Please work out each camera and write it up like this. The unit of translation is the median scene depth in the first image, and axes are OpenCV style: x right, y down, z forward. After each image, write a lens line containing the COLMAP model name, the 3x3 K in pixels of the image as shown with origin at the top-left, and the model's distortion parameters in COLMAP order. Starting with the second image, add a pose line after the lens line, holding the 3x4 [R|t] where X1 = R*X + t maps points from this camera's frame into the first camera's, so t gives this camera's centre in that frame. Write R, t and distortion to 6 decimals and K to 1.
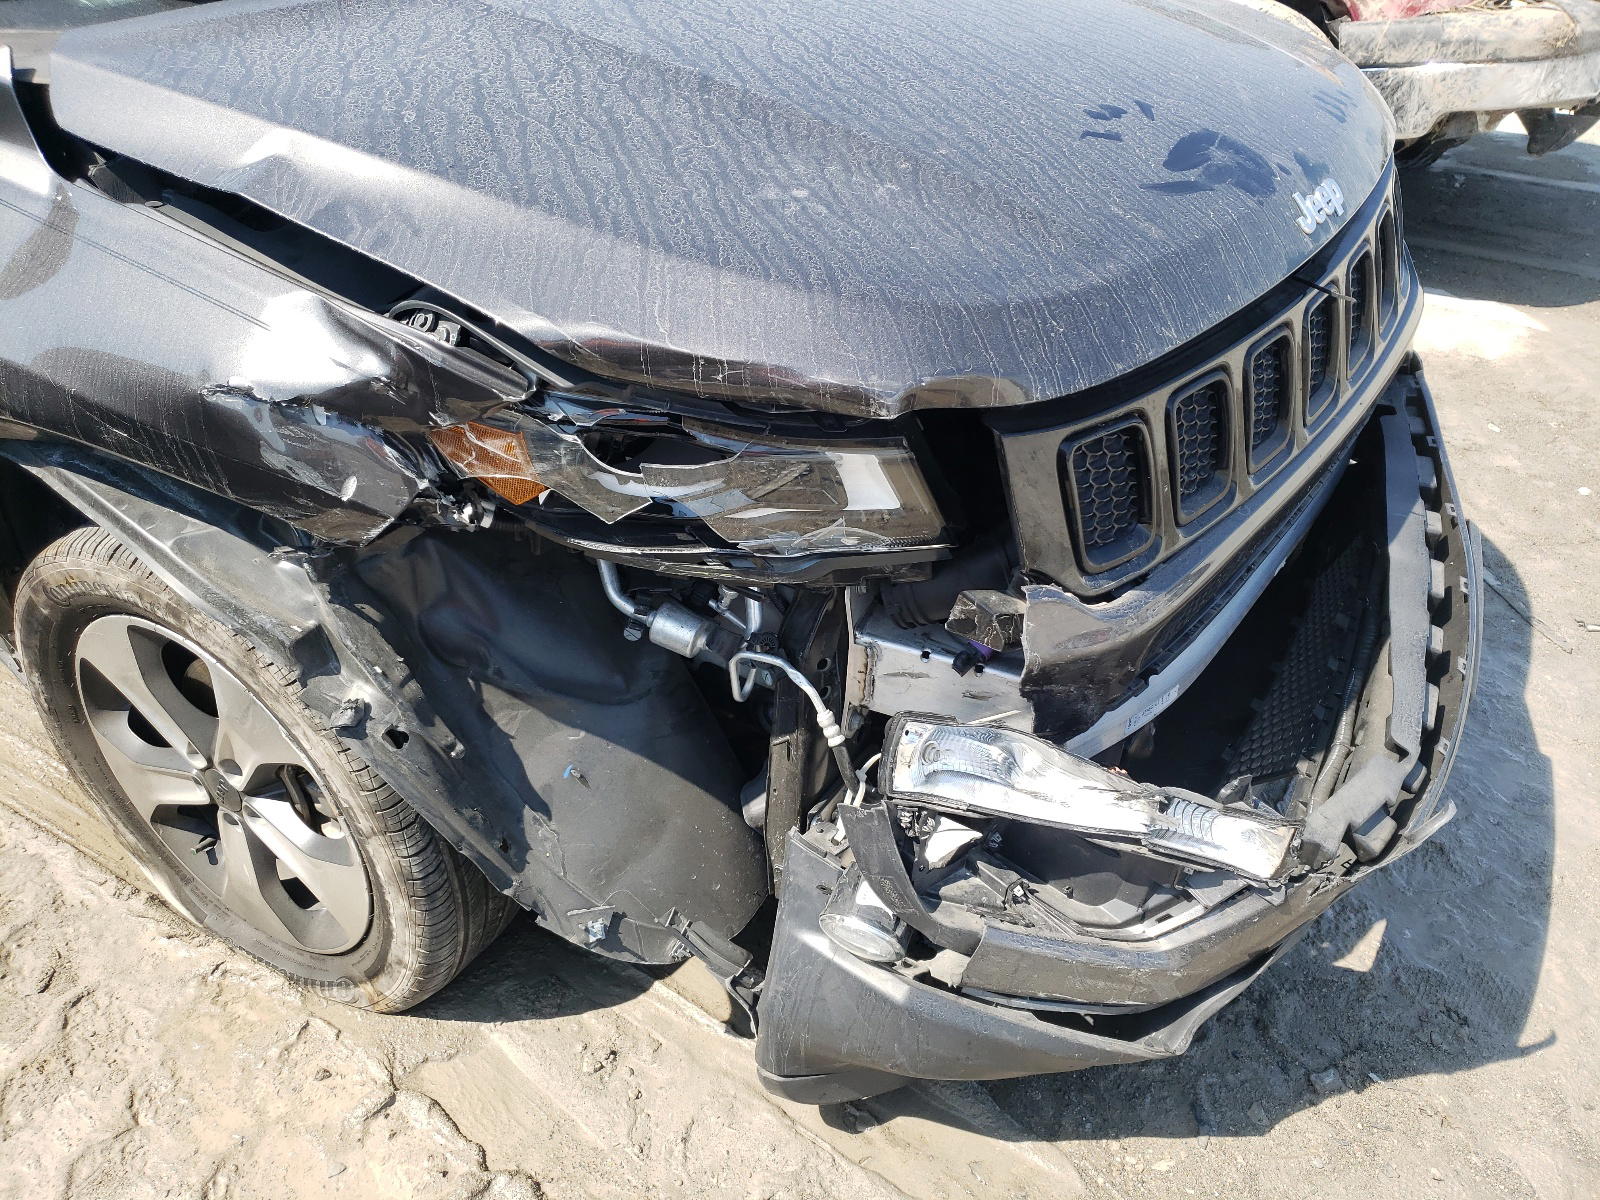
lens RADIAL K [[1300.0, 0, 800.0], [0, 1300.0, 600.0], [0, 0, 1]] dist [0.001005, -0.003510]
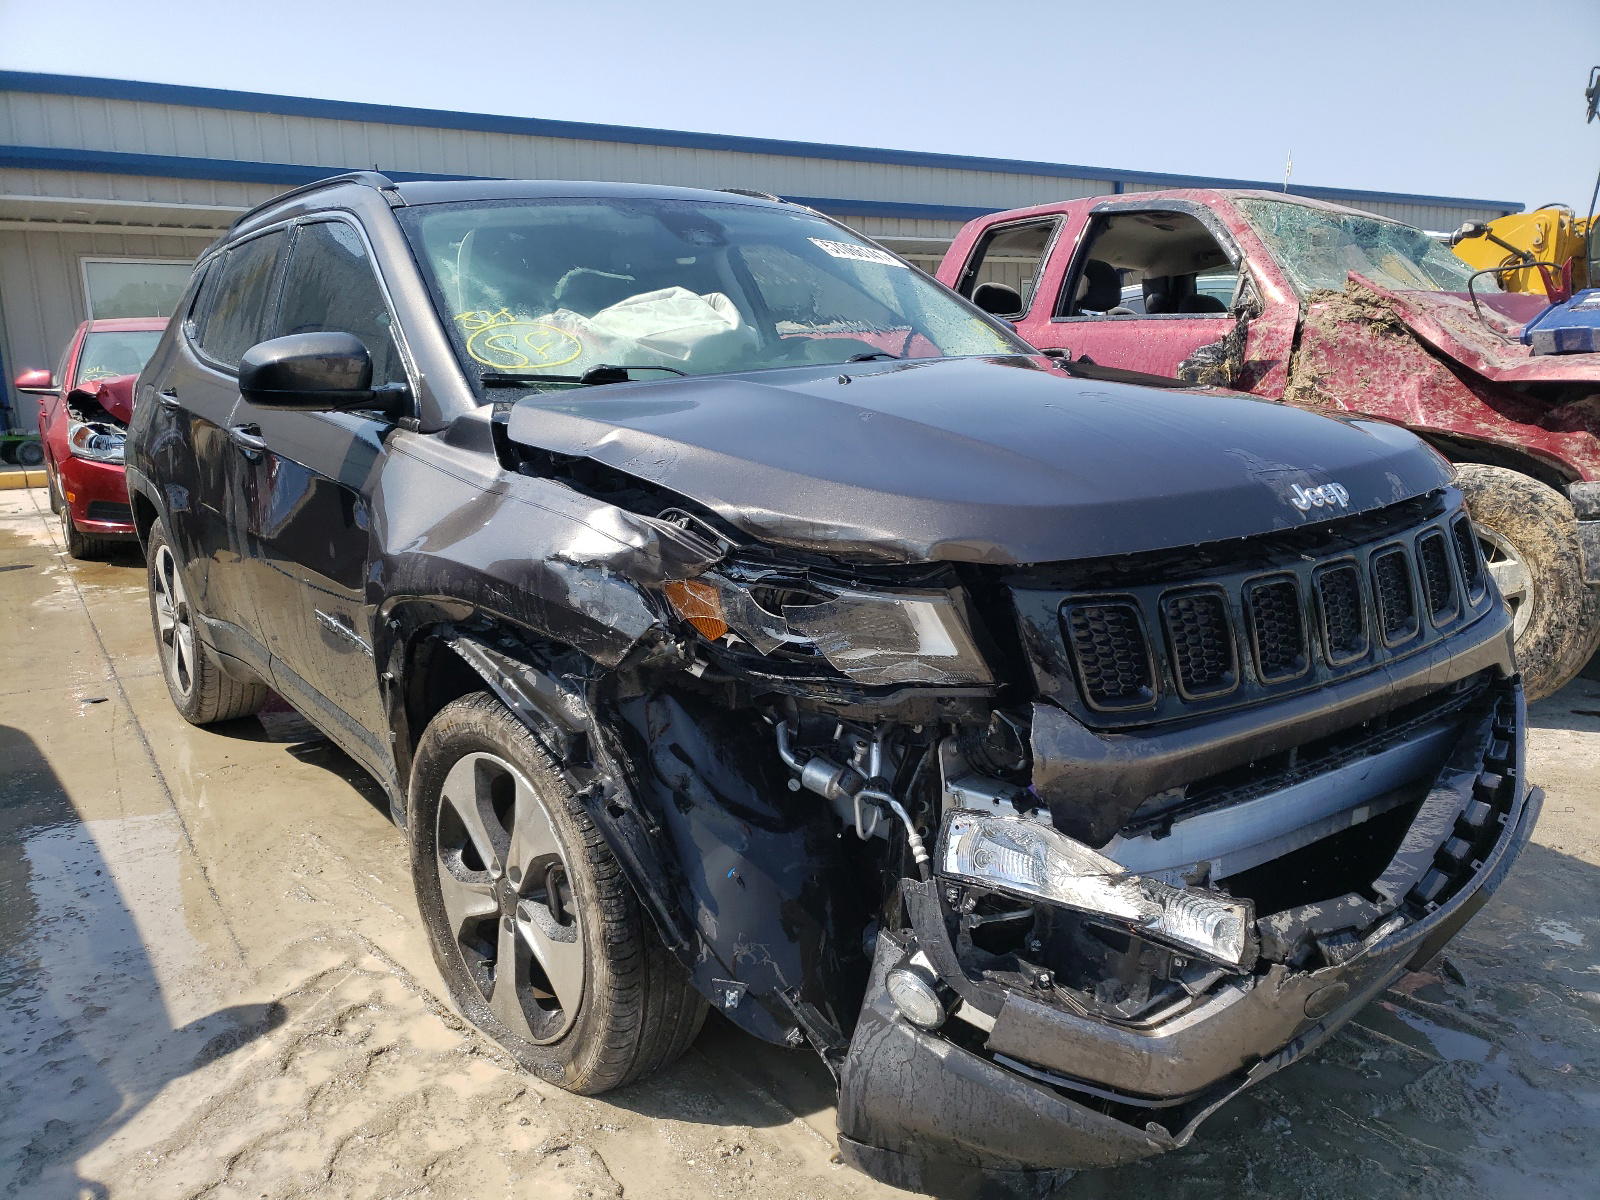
lens RADIAL K [[1300.0, 0, 800.0], [0, 1300.0, 600.0], [0, 0, 1]] dist [0.001005, -0.003510]
pose [[0.953756, 0.028552, -0.299224, 0.323175], [-0.151614, 0.905262, -0.396880, 0.447976], [0.259544, 0.423894, 0.867728, -0.321971]]
